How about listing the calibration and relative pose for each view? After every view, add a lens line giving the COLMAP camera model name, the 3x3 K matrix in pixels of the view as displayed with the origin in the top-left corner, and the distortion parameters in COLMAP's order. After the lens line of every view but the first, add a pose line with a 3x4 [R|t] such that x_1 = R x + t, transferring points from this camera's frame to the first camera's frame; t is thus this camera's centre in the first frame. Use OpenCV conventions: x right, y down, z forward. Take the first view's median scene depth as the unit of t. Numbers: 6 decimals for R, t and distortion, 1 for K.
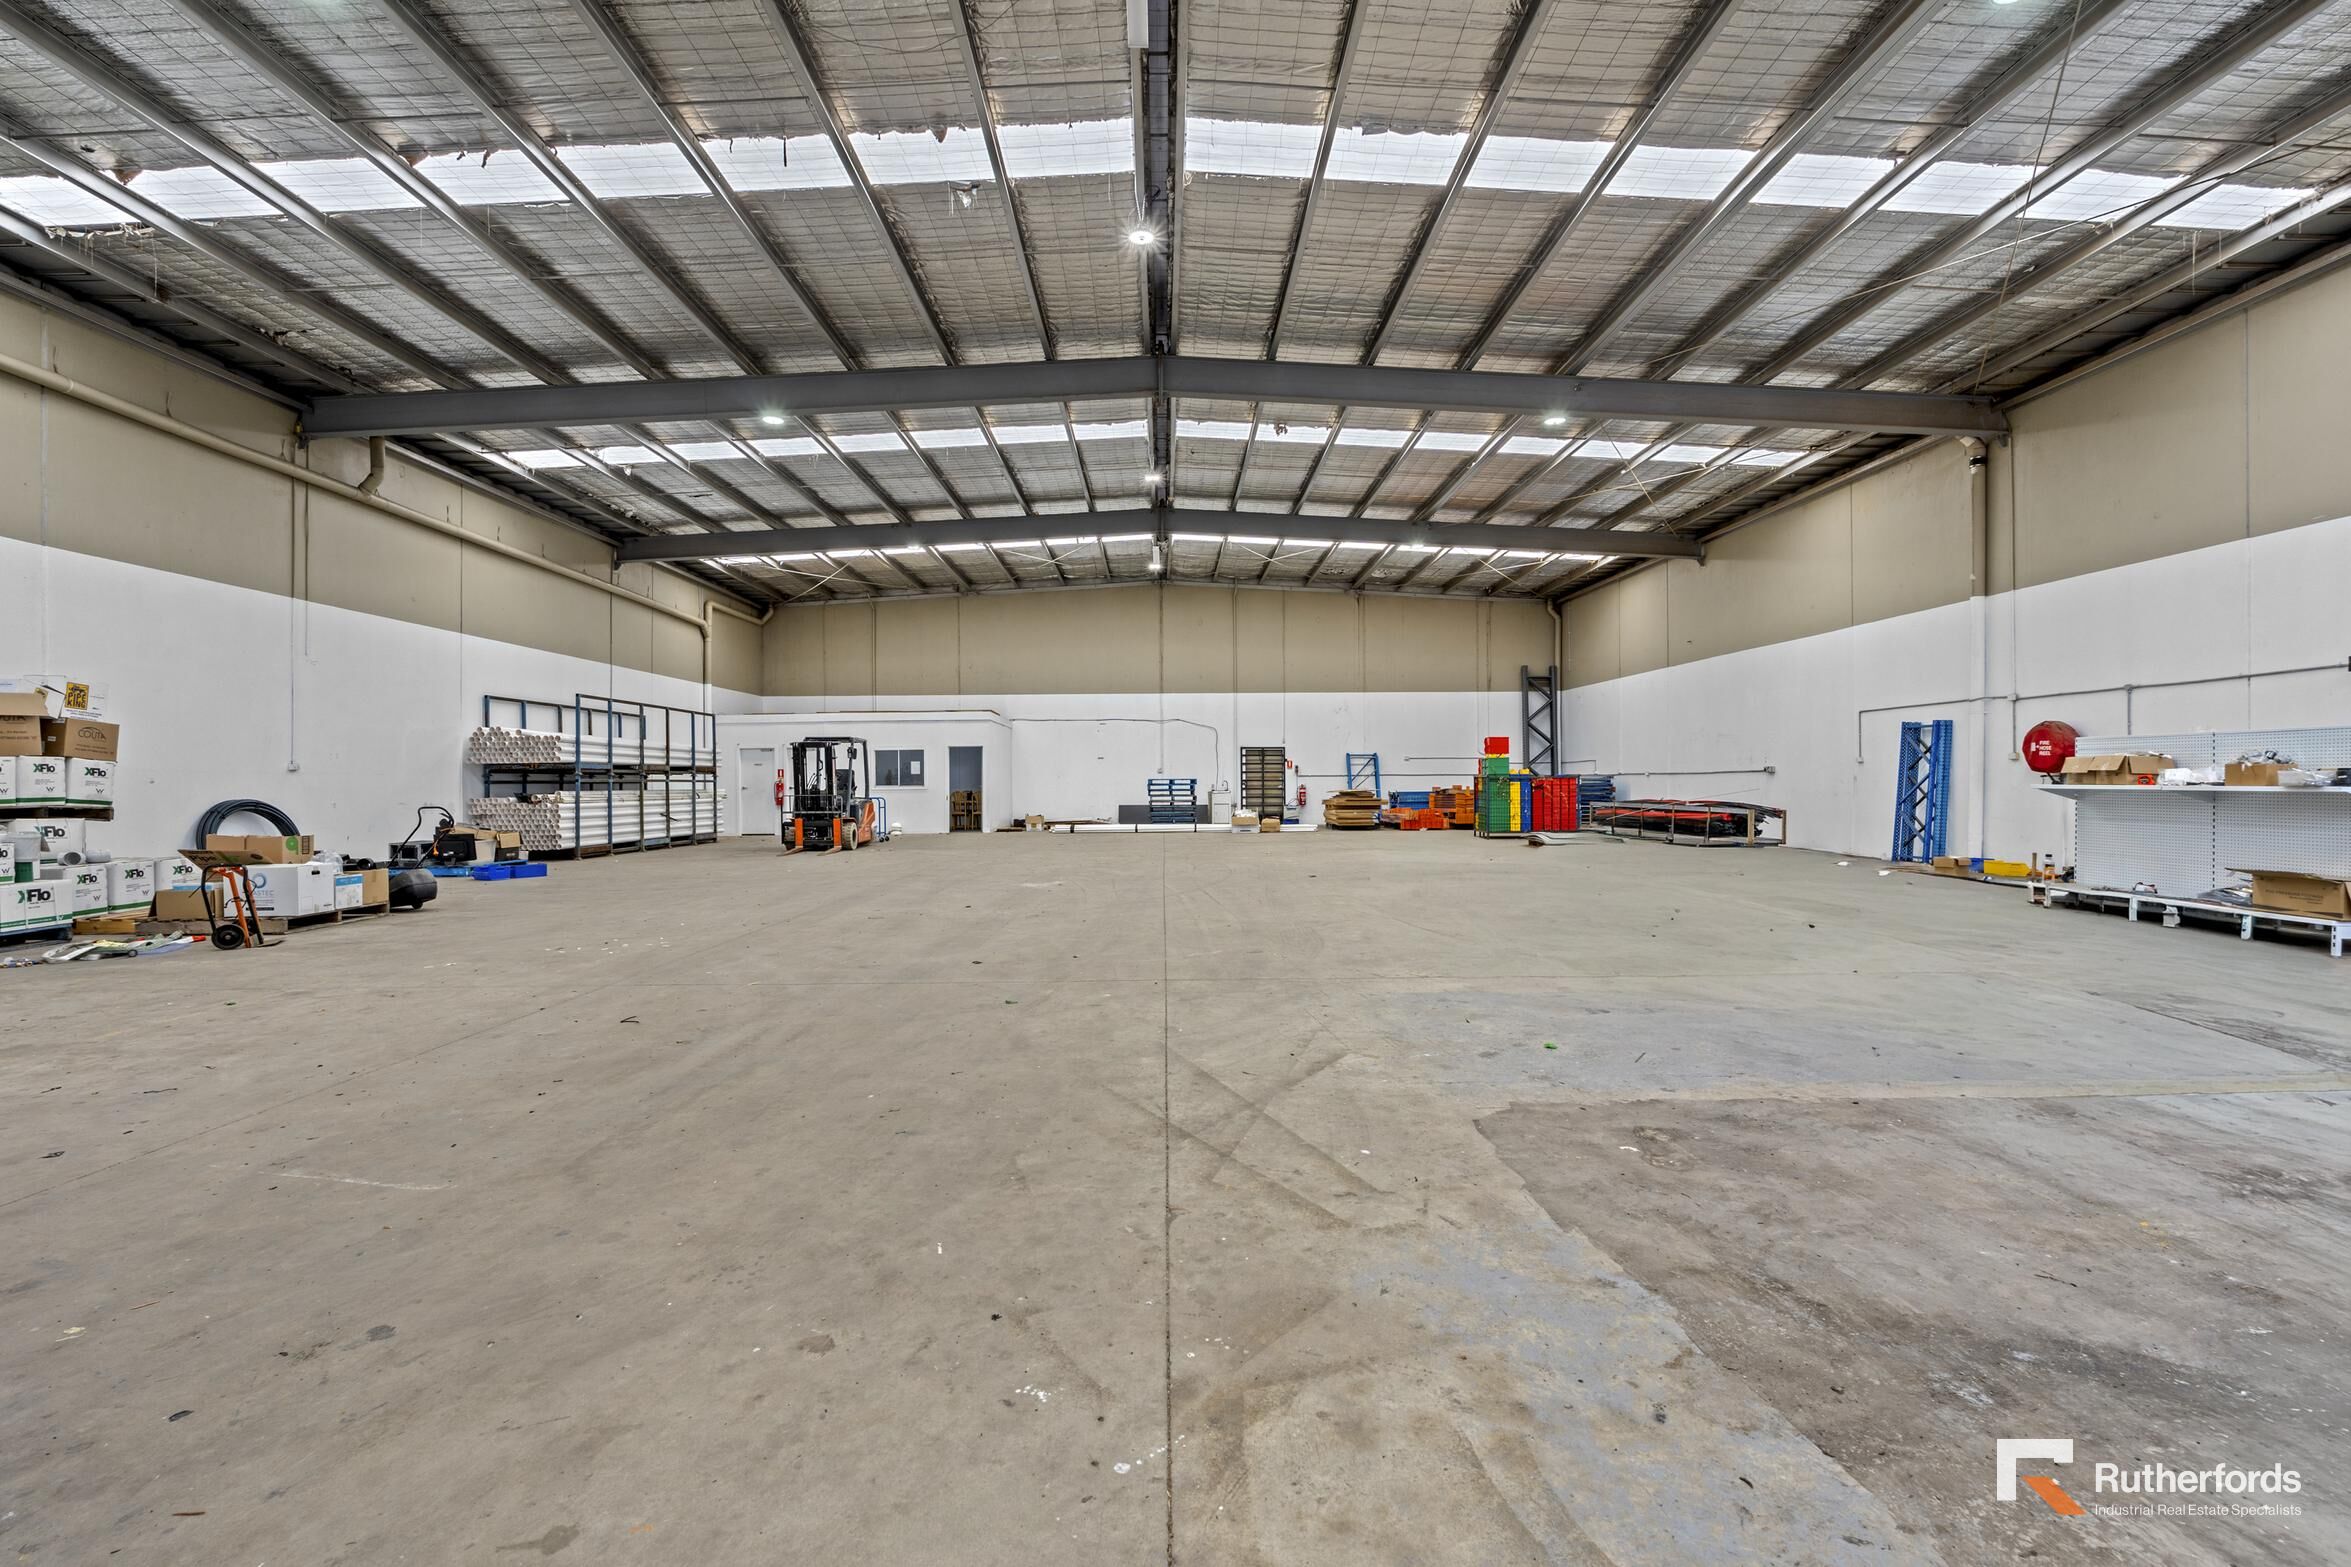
lens RADIAL K [[1030.9, 0, 1175.5], [0, 1030.9, 783.5], [0, 0, 1]] dist [-0.002510, -0.000105]
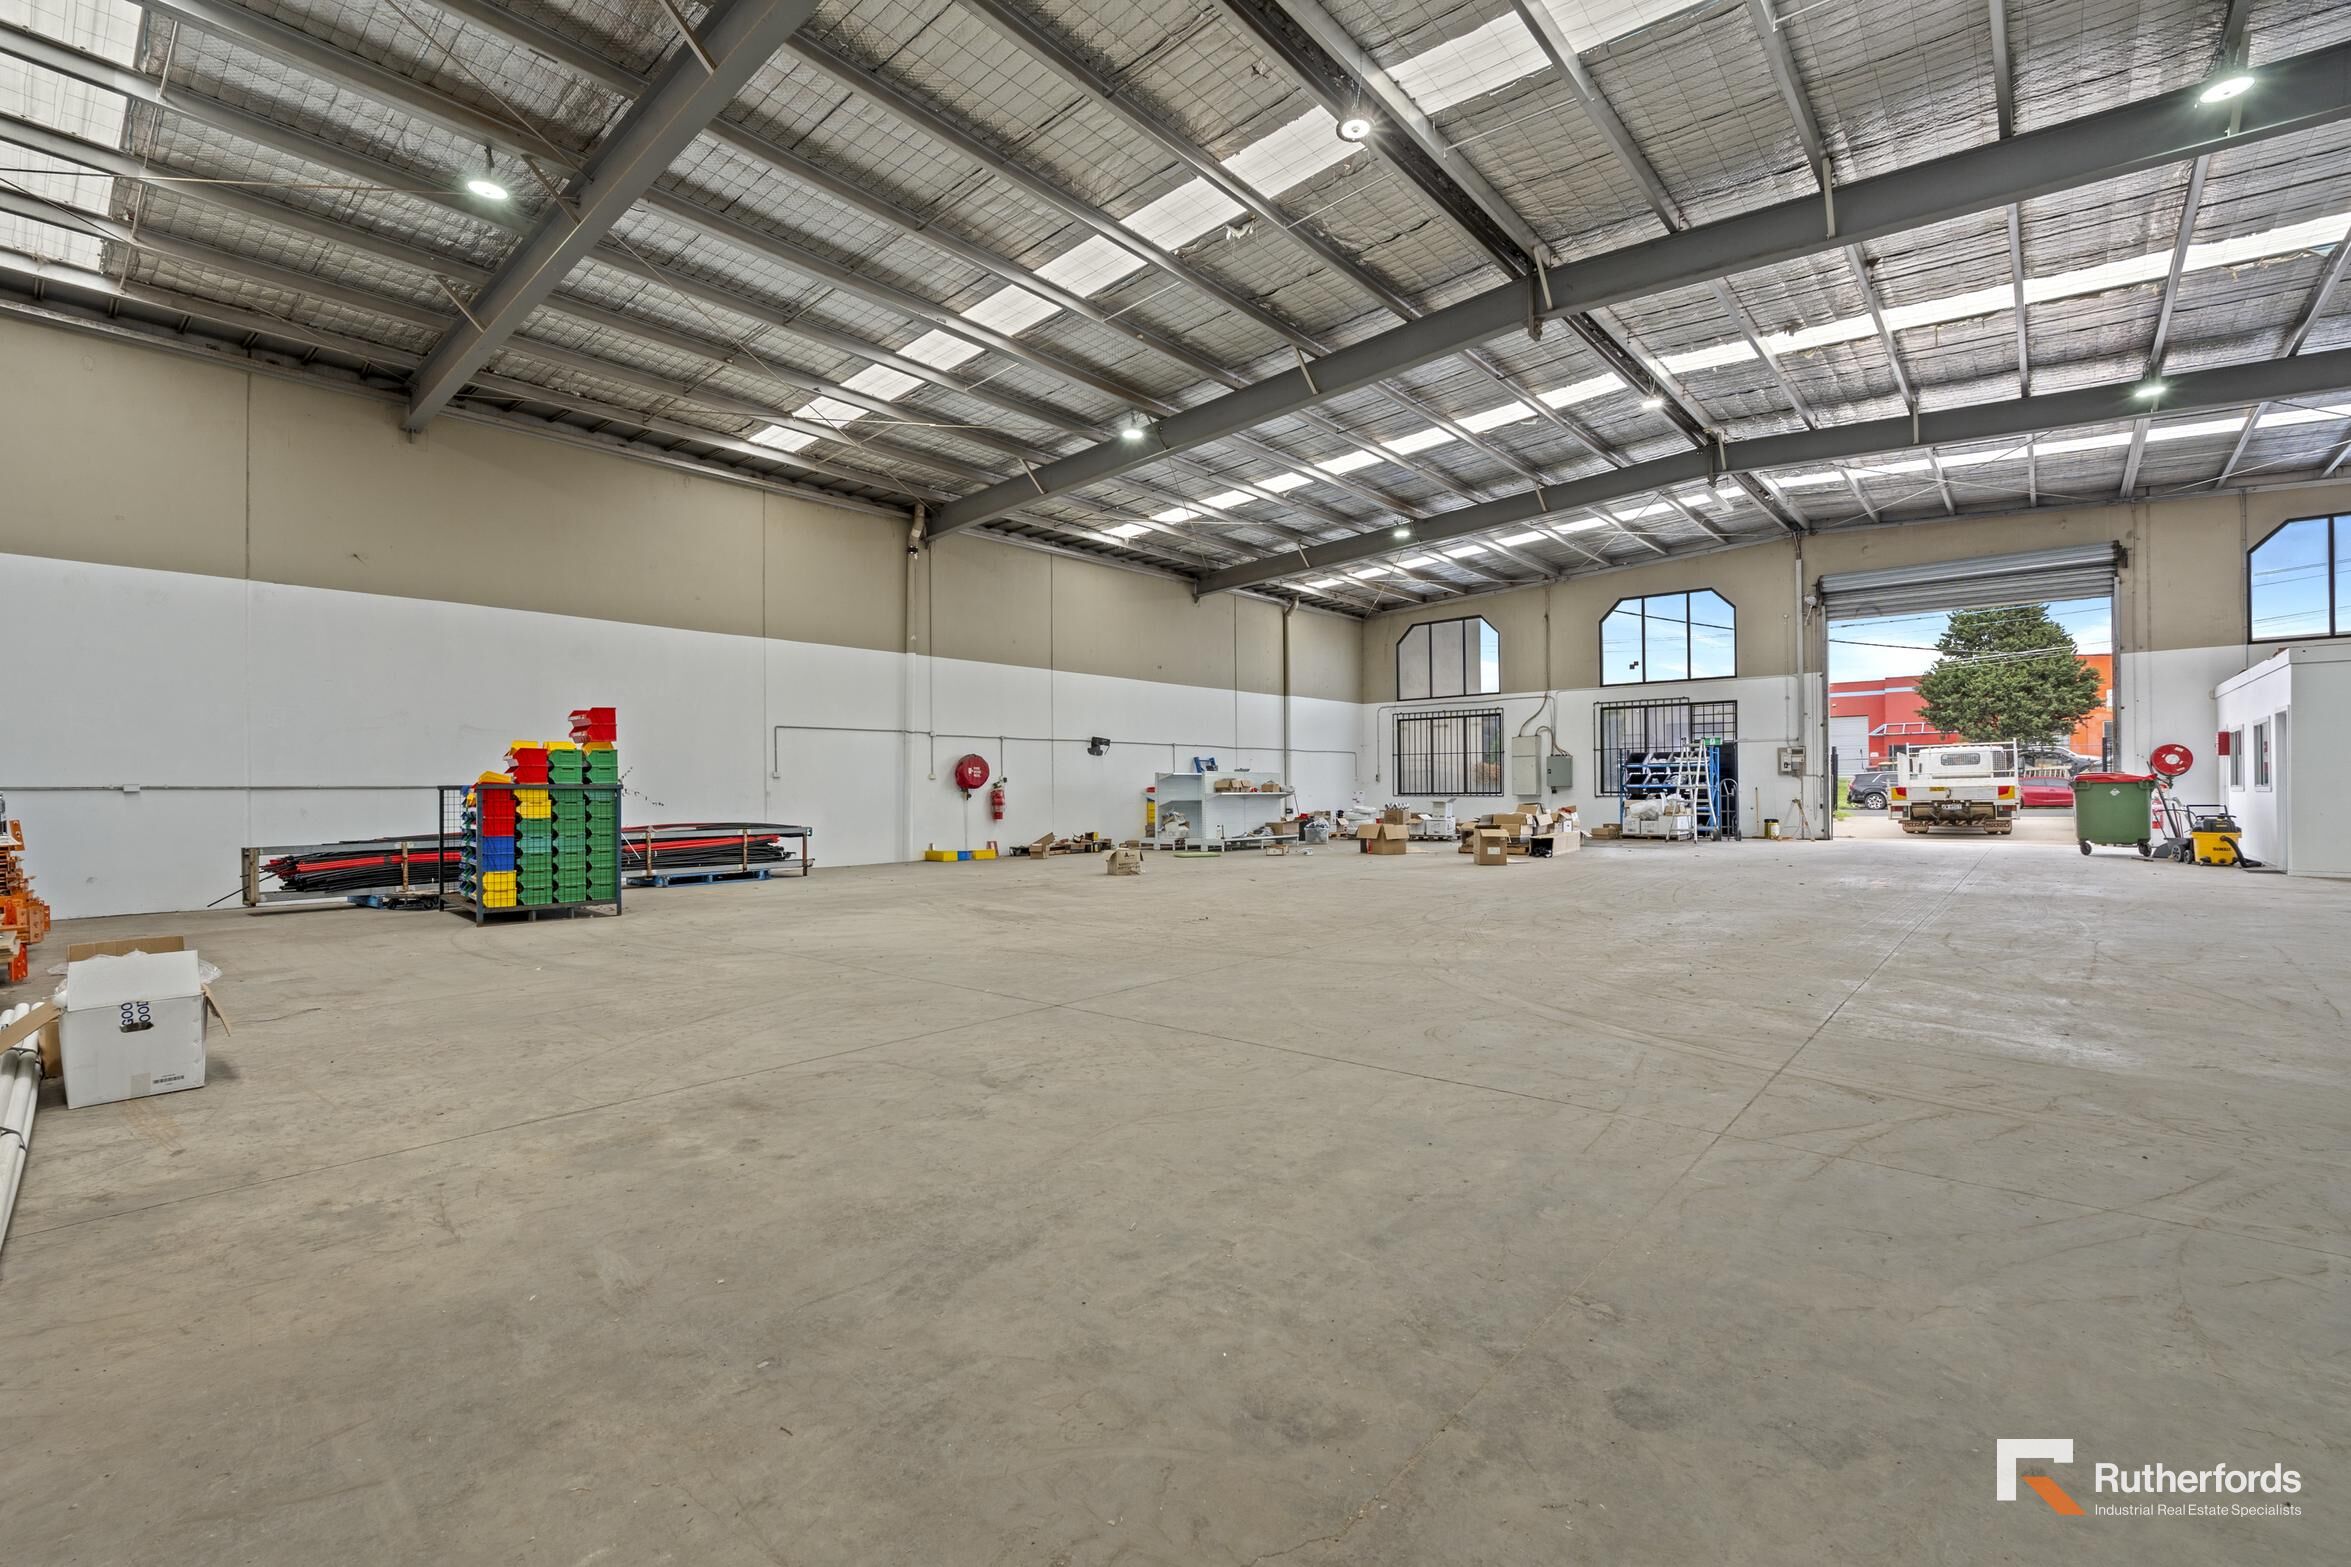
lens RADIAL K [[1024.9, 0, 1176.4], [0, 1024.9, 782.8], [0, 0, 1]] dist [-0.002412, -0.000196]
pose [[-0.746472, 0.017858, 0.665177, -0.259147], [0.015888, 0.999833, -0.009012, -0.000131], [-0.665227, 0.003841, -0.746631, 1.365162]]
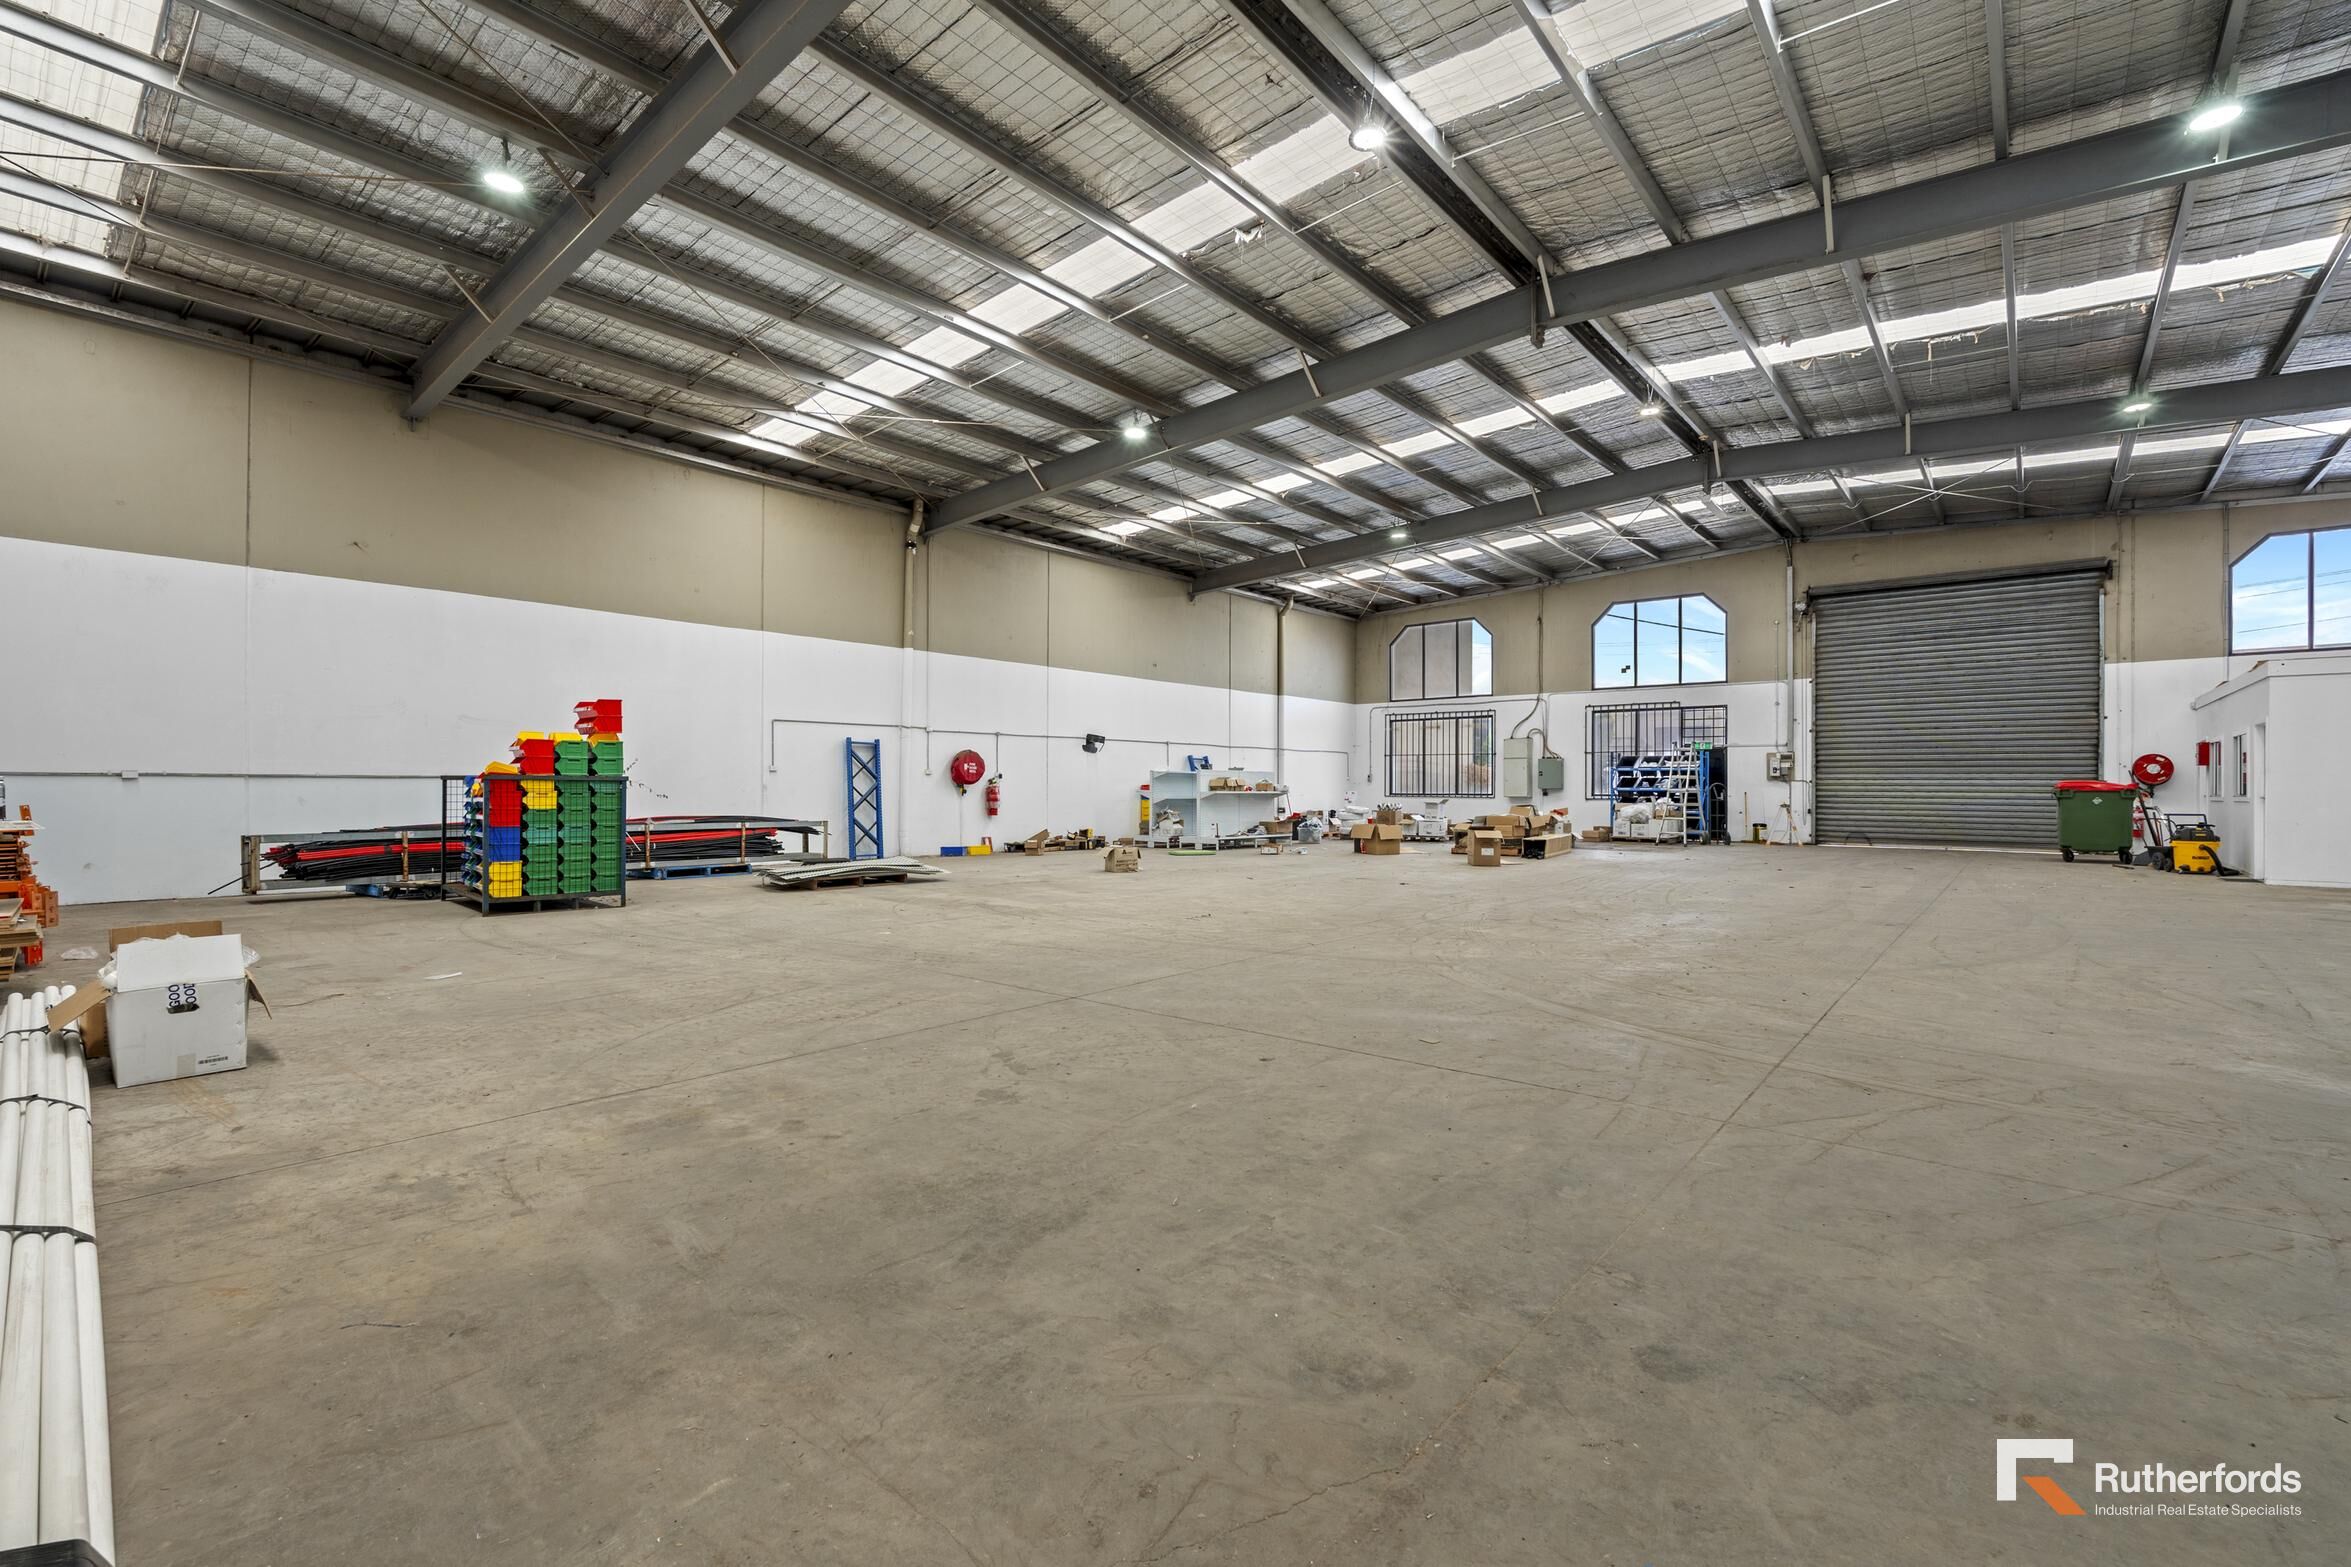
lens RADIAL K [[1030.9, 0, 1175.5], [0, 1030.9, 783.5], [0, 0, 1]] dist [-0.002510, -0.000105]
pose [[-0.754894, 0.007786, 0.655801, -0.258103], [0.004729, 0.999968, -0.006428, -0.000099], [-0.655830, -0.001751, -0.754906, 1.378425]]
